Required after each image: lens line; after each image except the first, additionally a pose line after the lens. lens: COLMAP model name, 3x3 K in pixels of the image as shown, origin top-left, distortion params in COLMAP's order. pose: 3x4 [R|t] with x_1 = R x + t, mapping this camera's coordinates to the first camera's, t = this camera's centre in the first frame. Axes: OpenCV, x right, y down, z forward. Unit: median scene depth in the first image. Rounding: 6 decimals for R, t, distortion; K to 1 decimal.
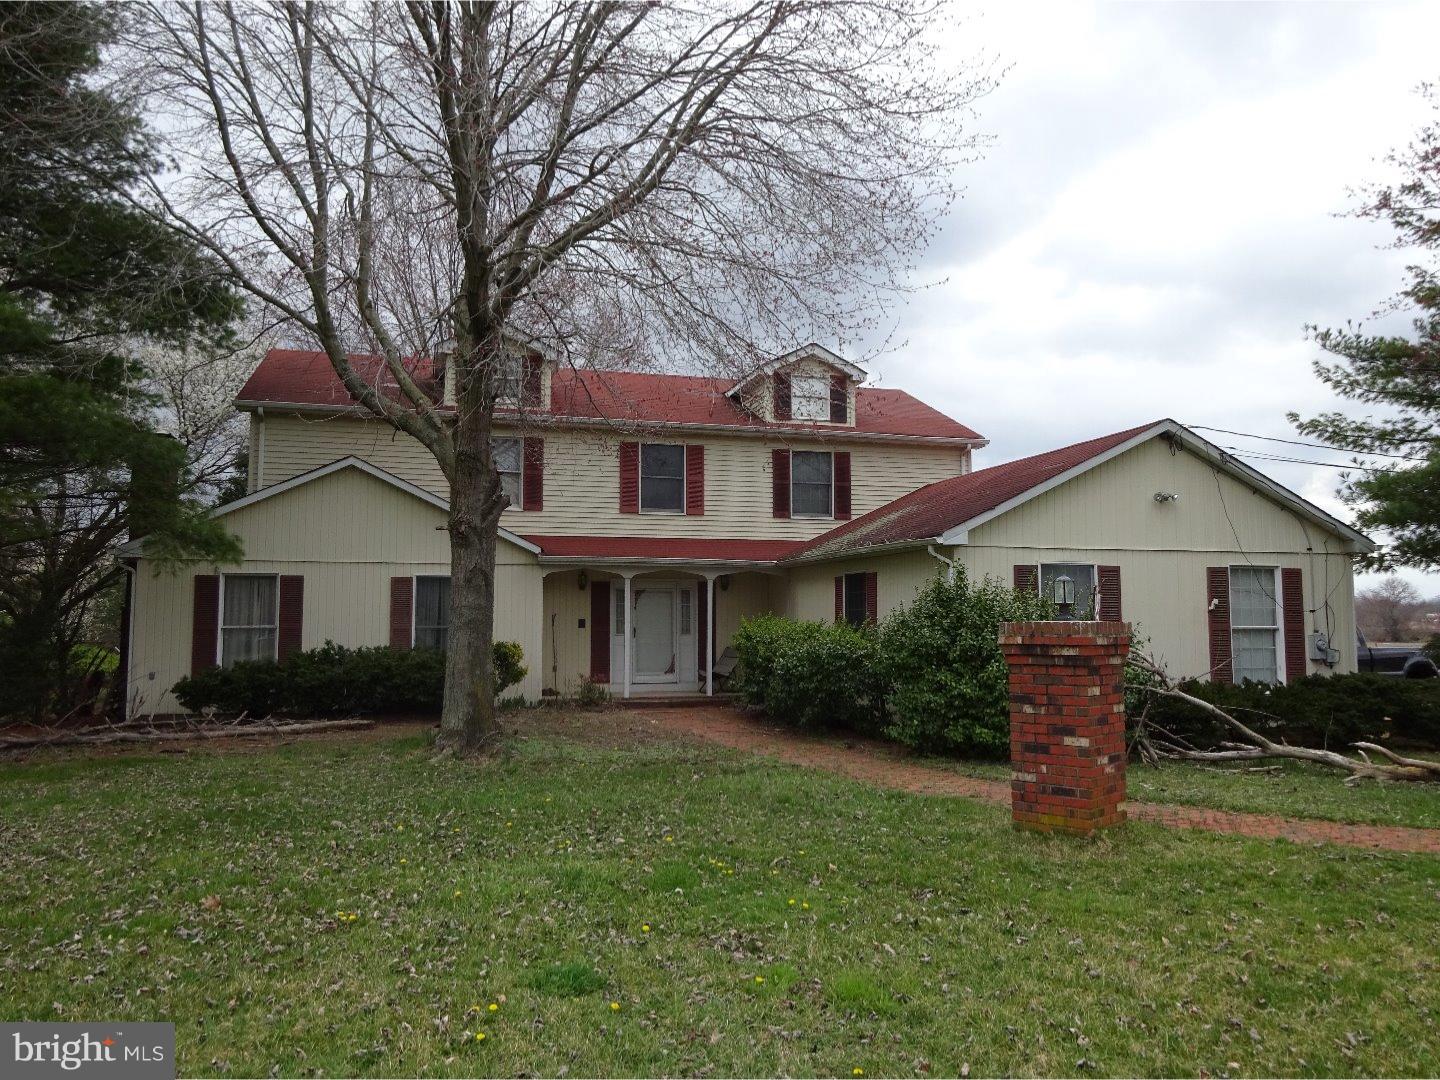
lens RADIAL K [[1065.6, 0, 717.6], [0, 1065.6, 539.6], [0, 0, 1]] dist [0.002610, 0.003833]
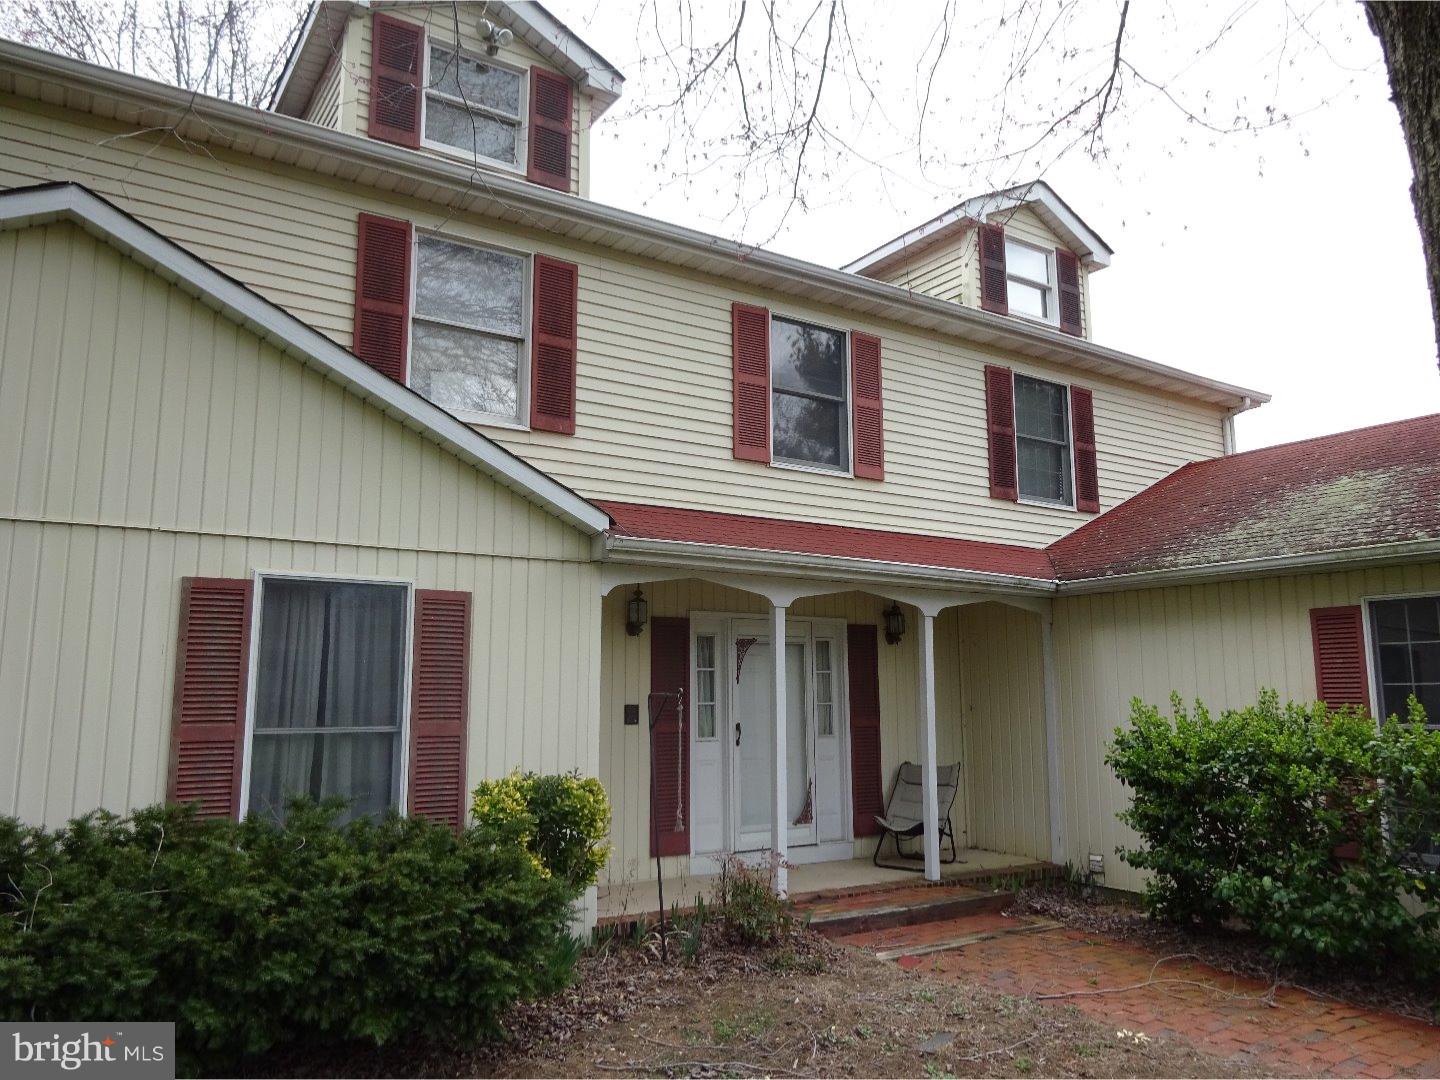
lens RADIAL K [[1065.6, 0, 724.8], [0, 1065.6, 539.8], [0, 0, 1]] dist [0.002610, 0.003833]
pose [[0.955480, 0.042862, 0.291926, -0.216980], [-0.021703, 0.996922, -0.075339, 0.039946], [-0.294257, 0.065649, 0.953469, 0.572602]]
